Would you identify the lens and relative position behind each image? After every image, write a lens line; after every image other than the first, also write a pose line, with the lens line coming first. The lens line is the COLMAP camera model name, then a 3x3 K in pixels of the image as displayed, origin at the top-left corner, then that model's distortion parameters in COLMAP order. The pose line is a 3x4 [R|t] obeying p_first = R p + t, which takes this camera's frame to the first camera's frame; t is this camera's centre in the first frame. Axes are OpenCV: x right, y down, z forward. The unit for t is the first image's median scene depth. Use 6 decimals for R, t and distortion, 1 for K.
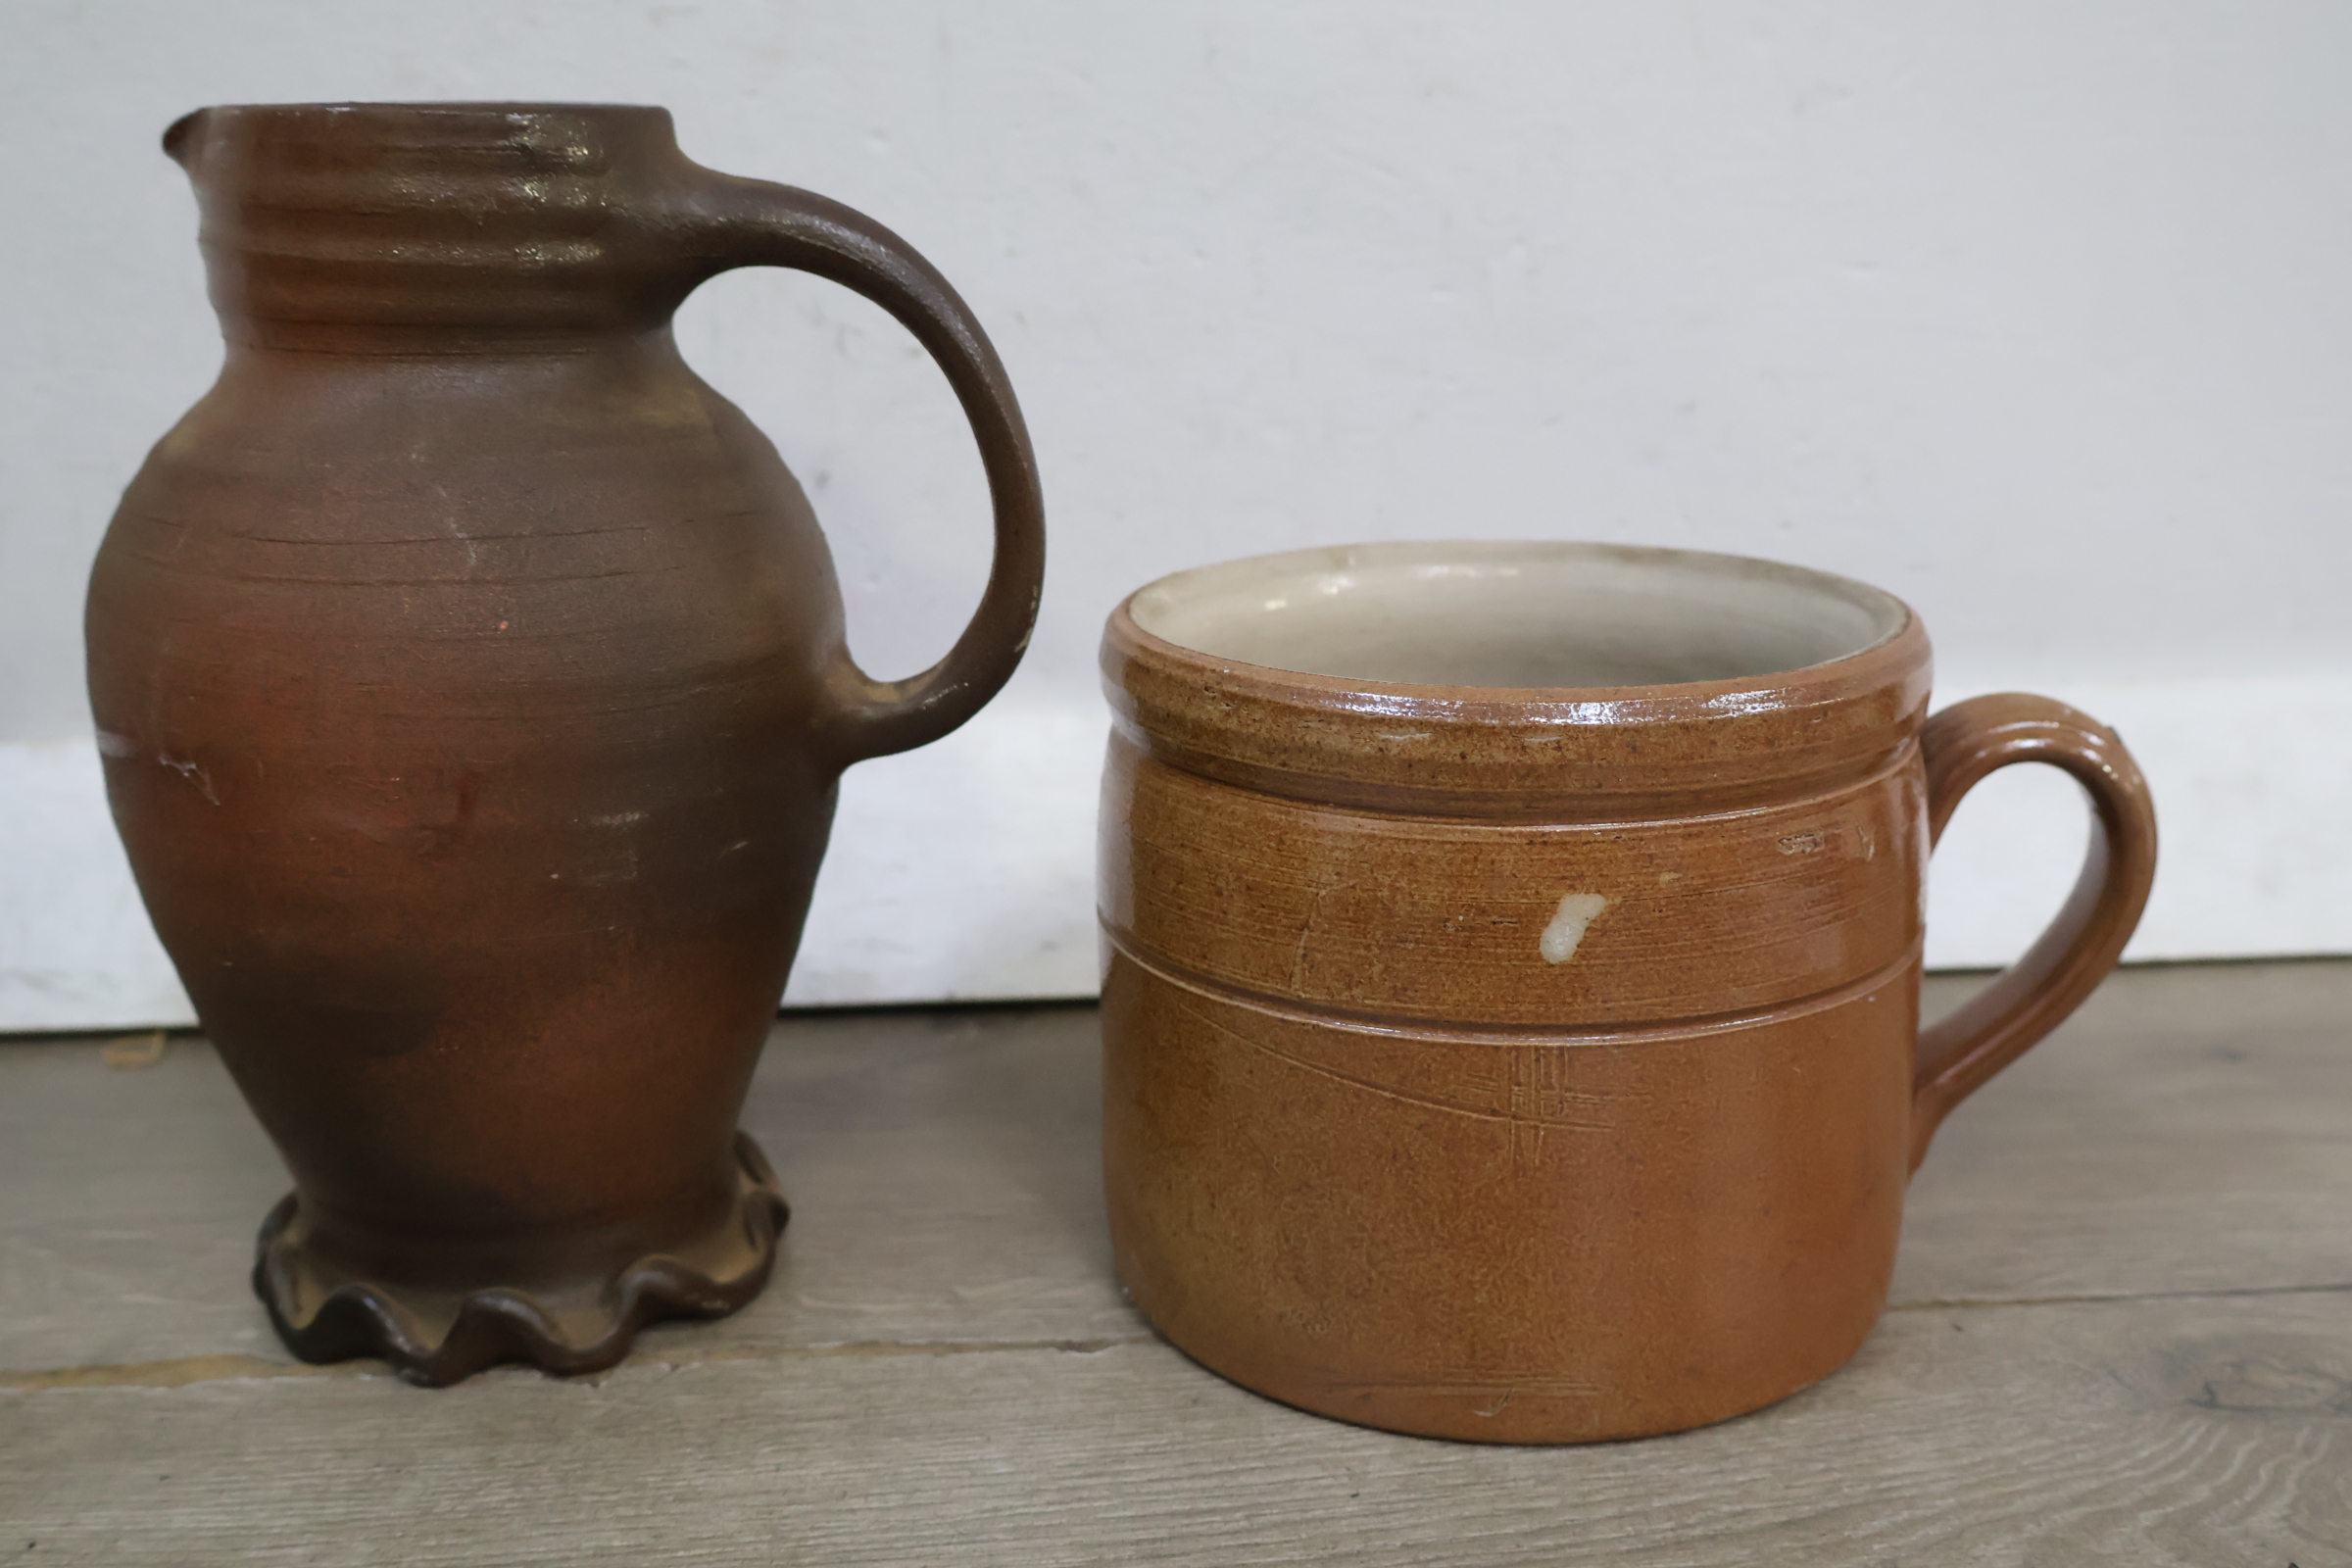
lens RADIAL K [[2469.7, 0, 1185.8], [0, 2469.7, 775.7], [0, 0, 1]] dist [-0.004409, 0.000000]
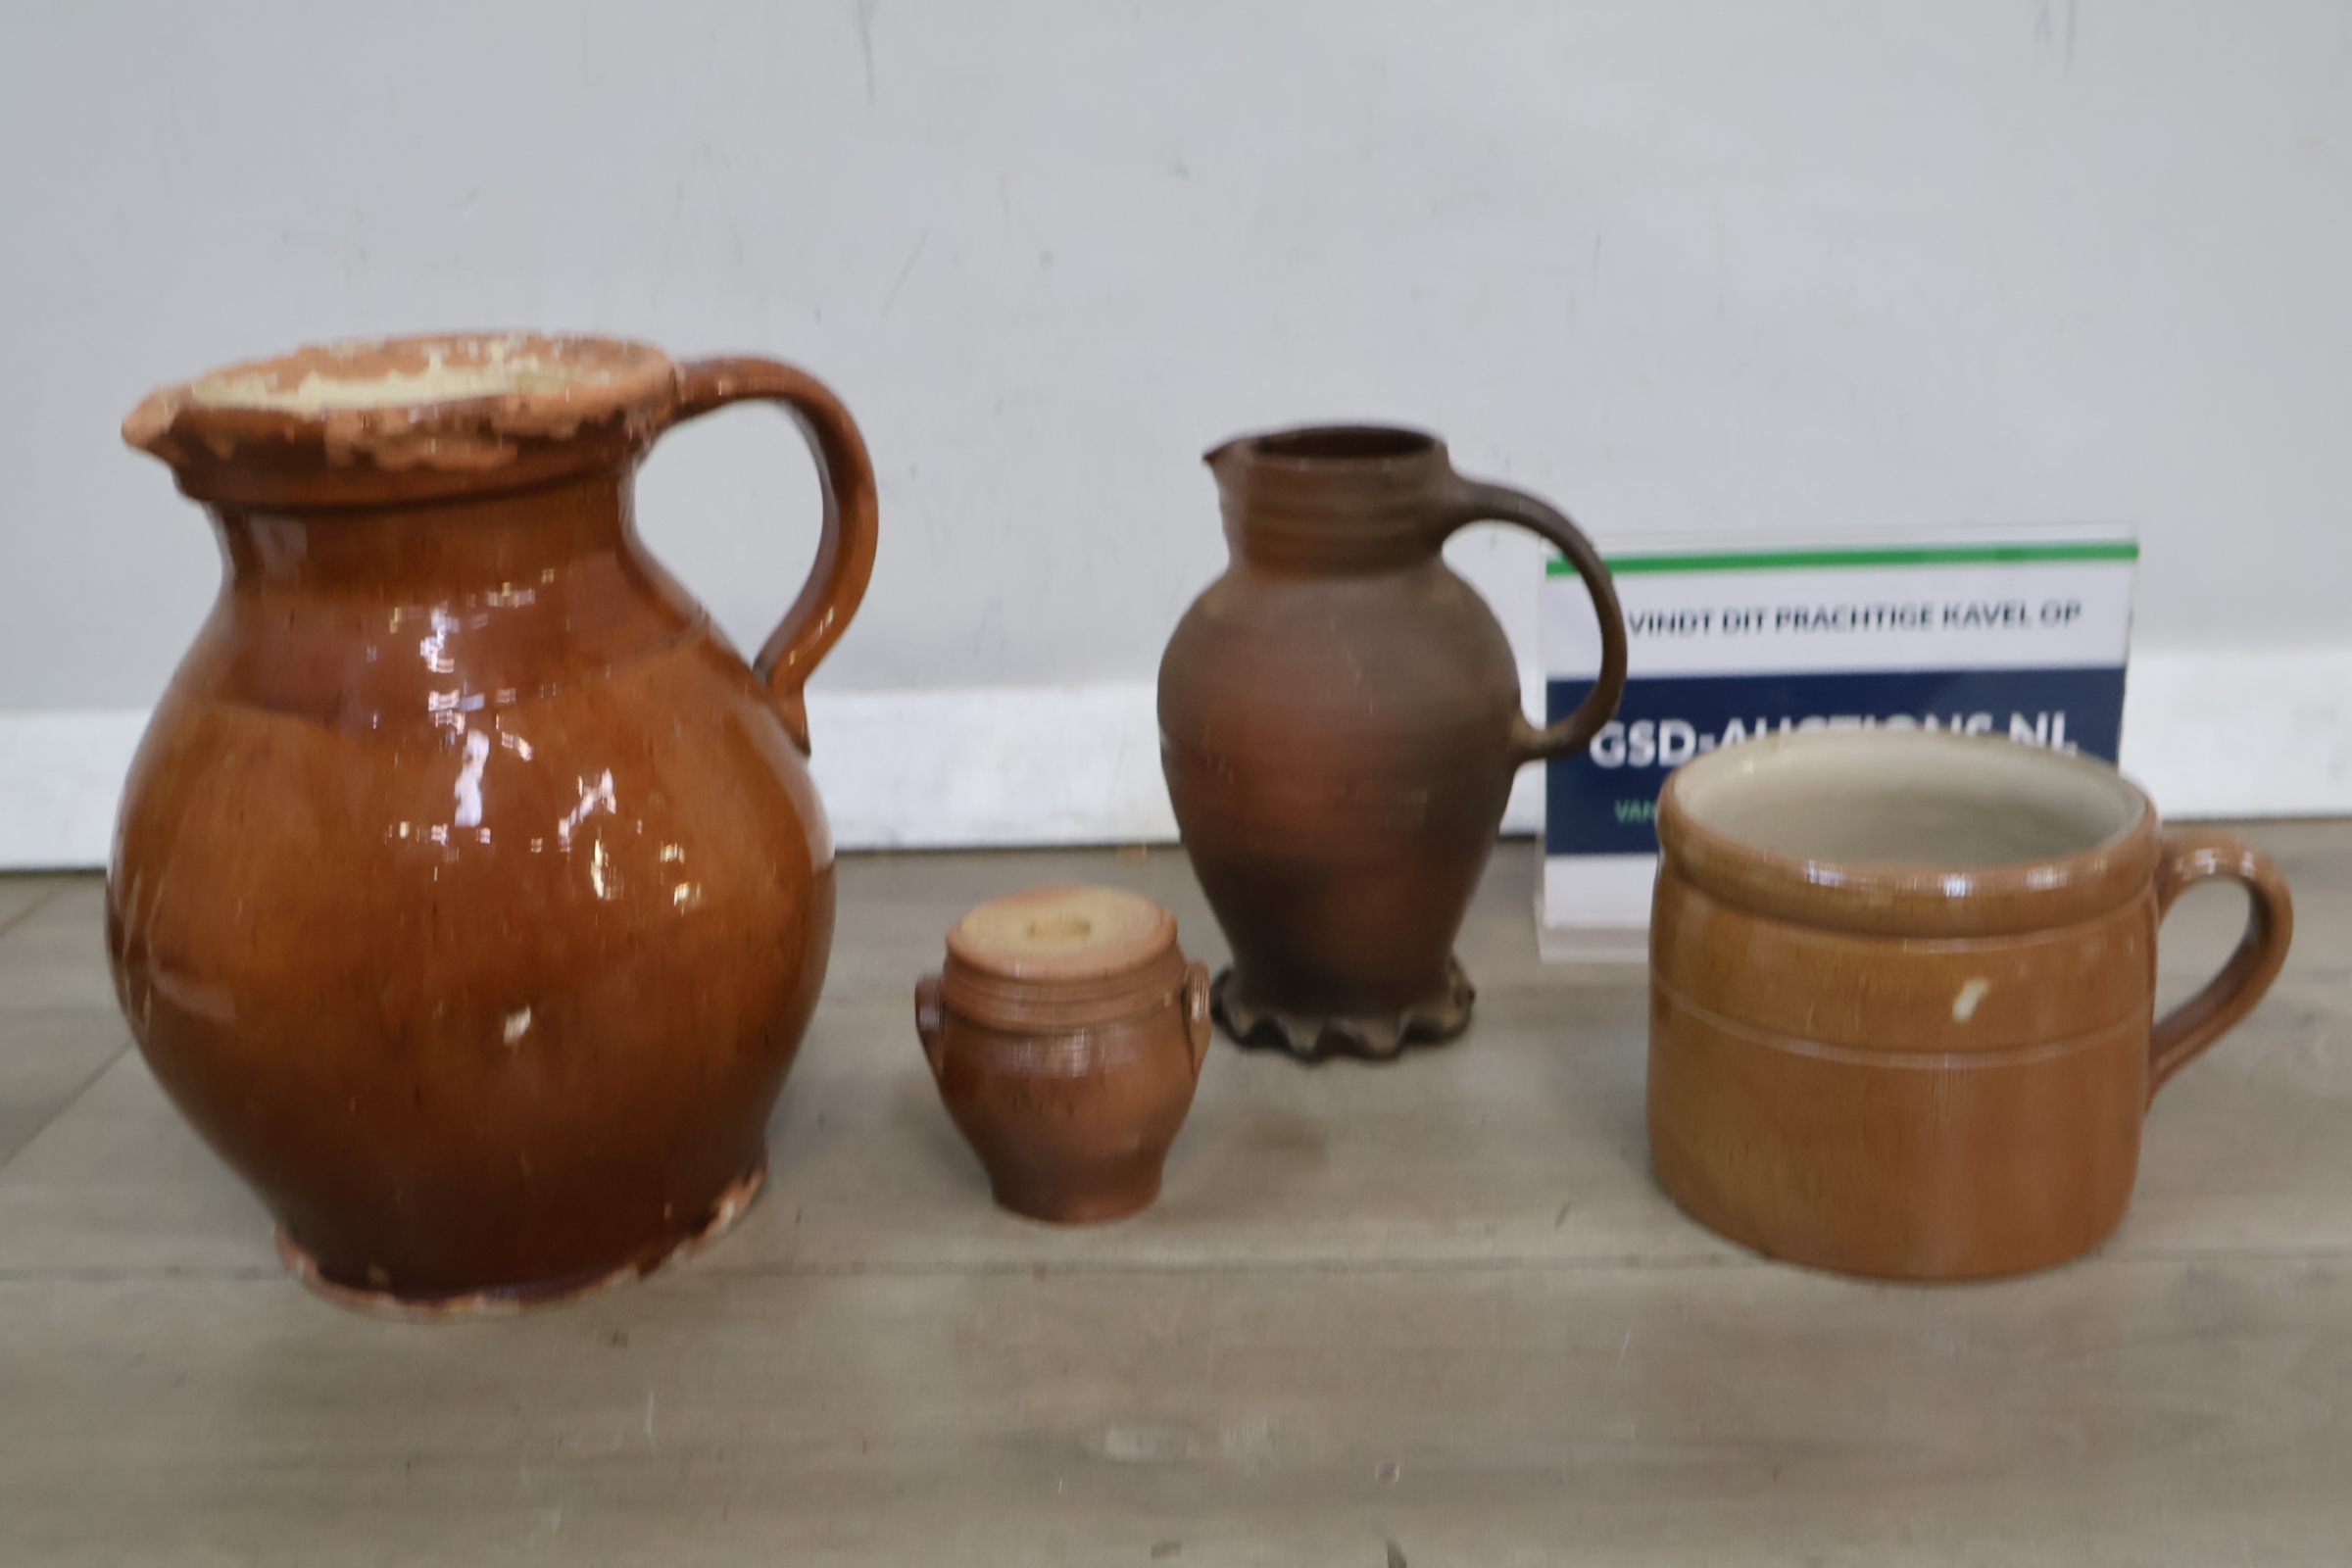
lens RADIAL K [[2469.7, 0, 1164.9], [0, 2469.7, 796.6], [0, 0, 1]] dist [-0.004409, 0.000000]
pose [[0.972444, 0.042342, -0.229260, 0.040482], [-0.027147, 0.997245, 0.069034, -0.113313], [0.231552, -0.060908, 0.970914, -1.010480]]
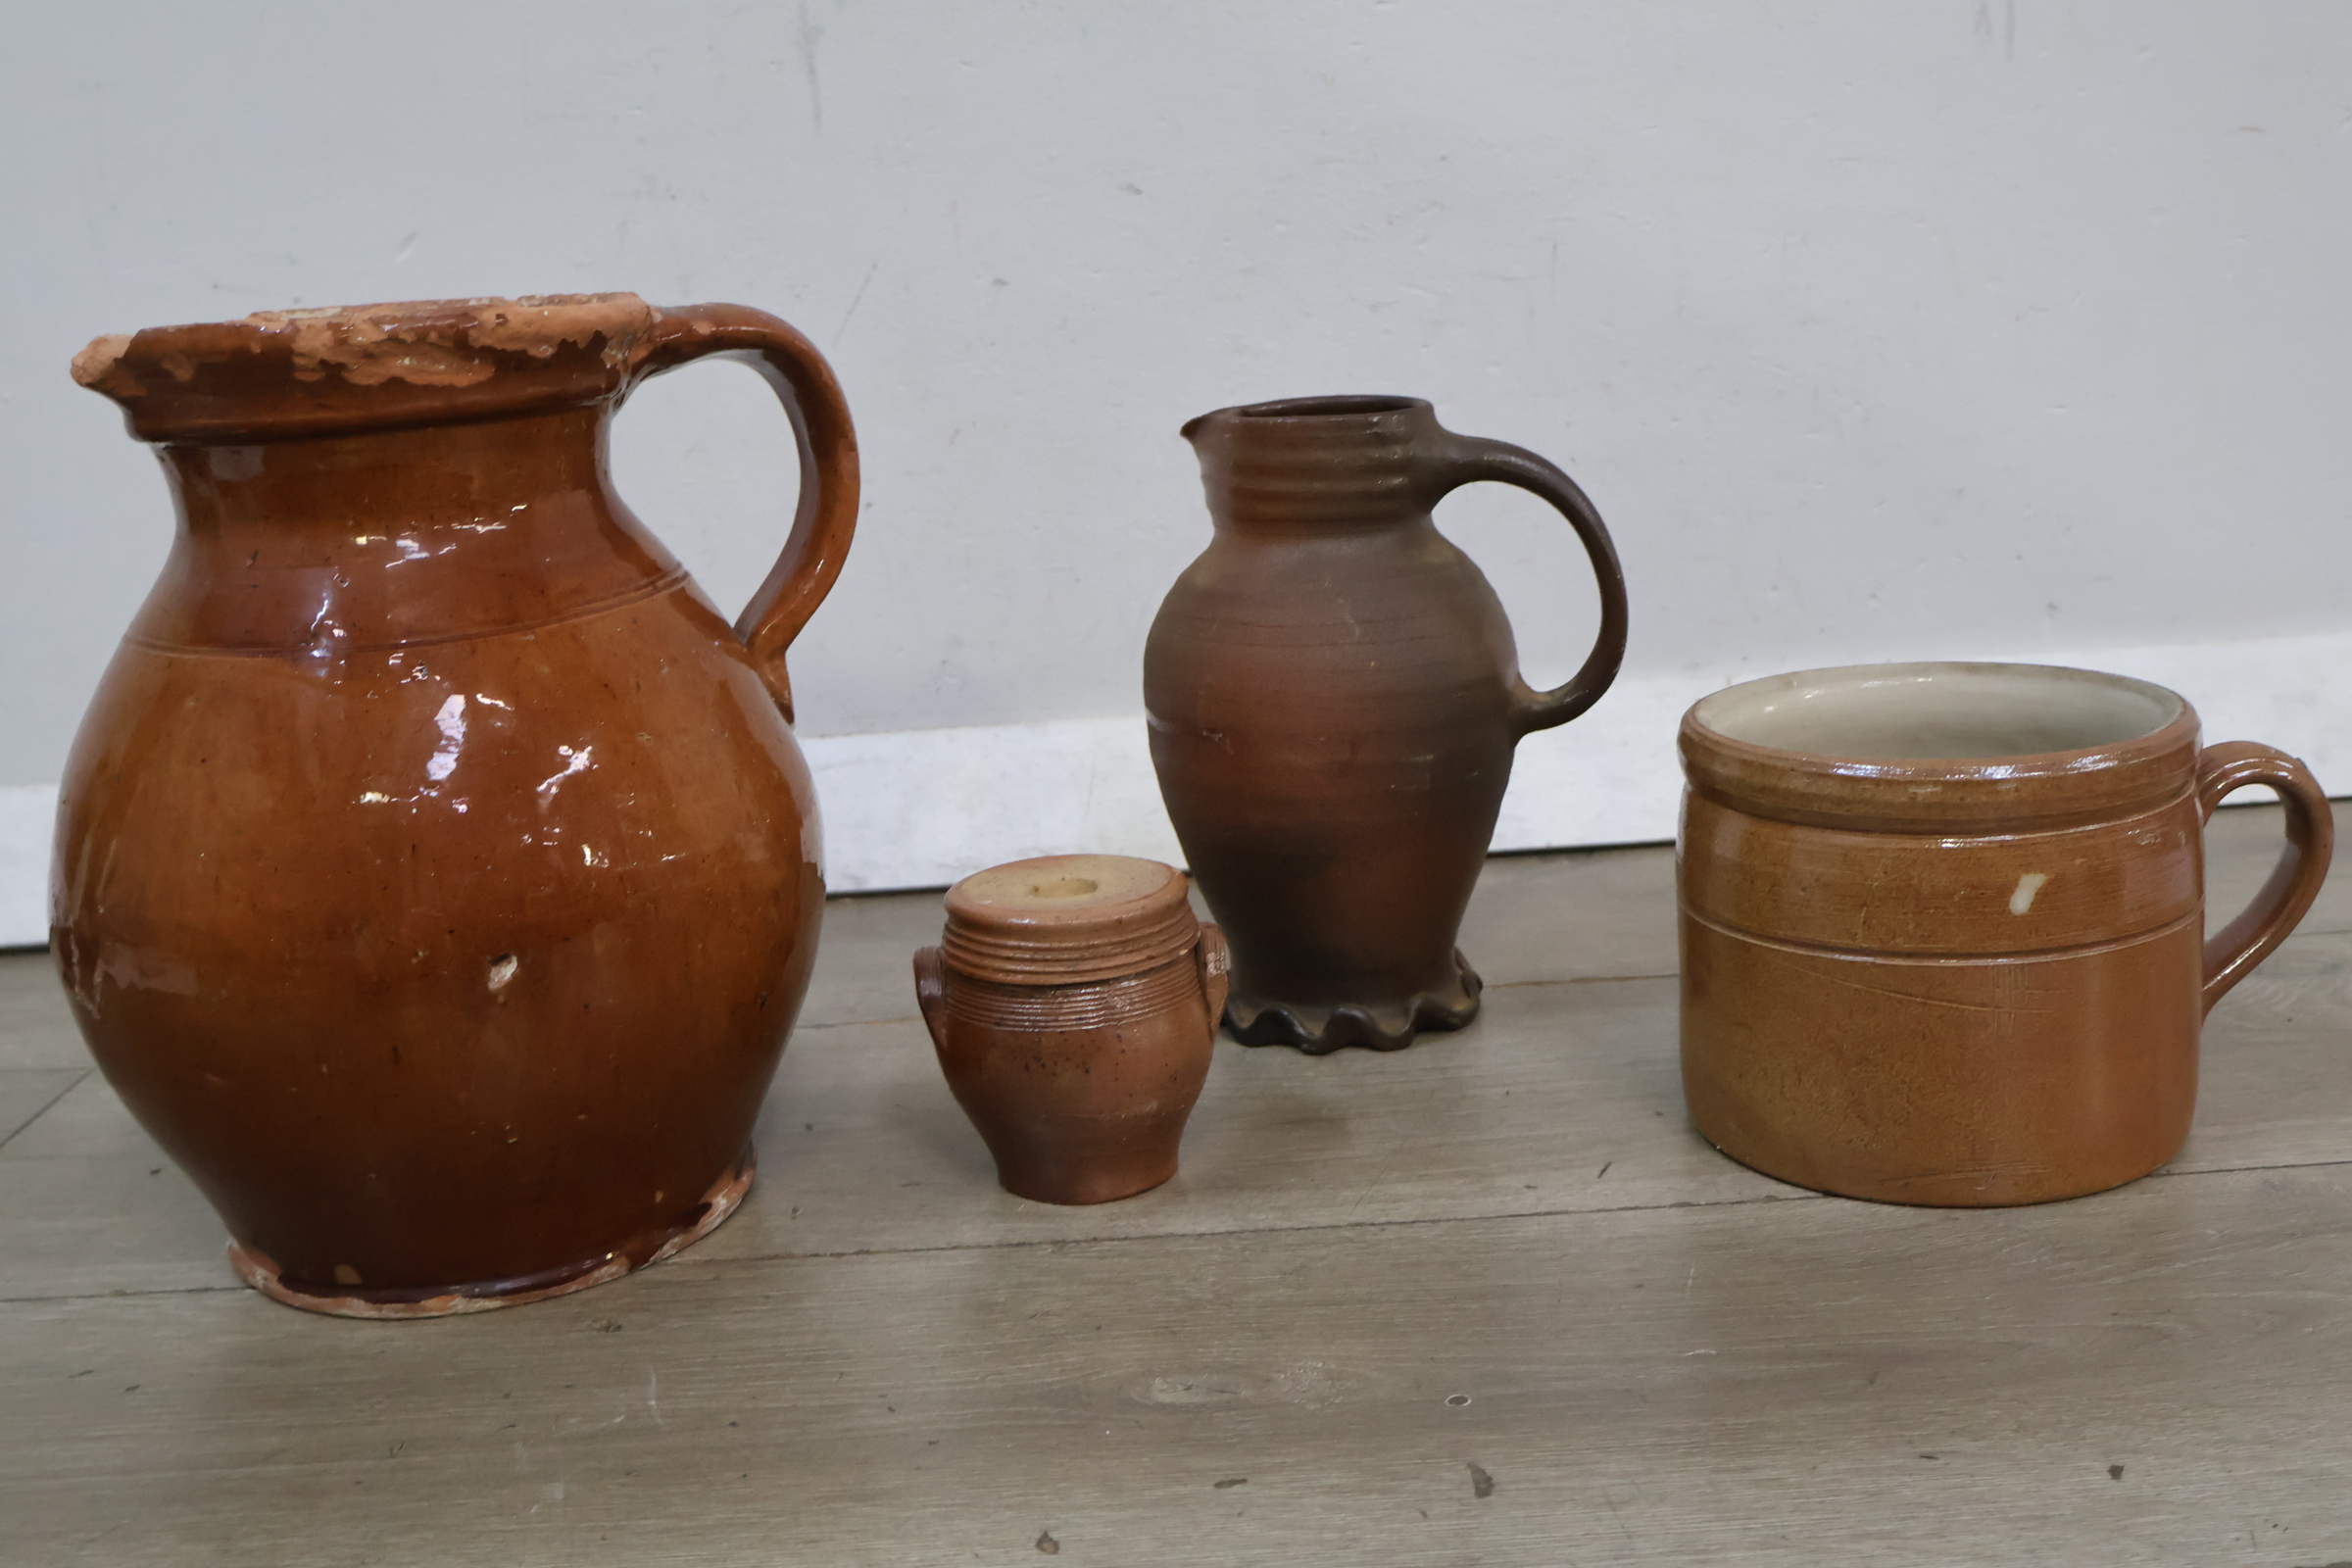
lens RADIAL K [[2469.7, 0, 1159.2], [0, 2469.7, 787.8], [0, 0, 1]] dist [-0.004409, 0.000000]
pose [[0.981260, -0.013729, -0.192198, -0.047573], [0.009390, 0.999680, -0.023471, 0.080603], [0.192459, 0.021227, 0.981075, -0.957155]]
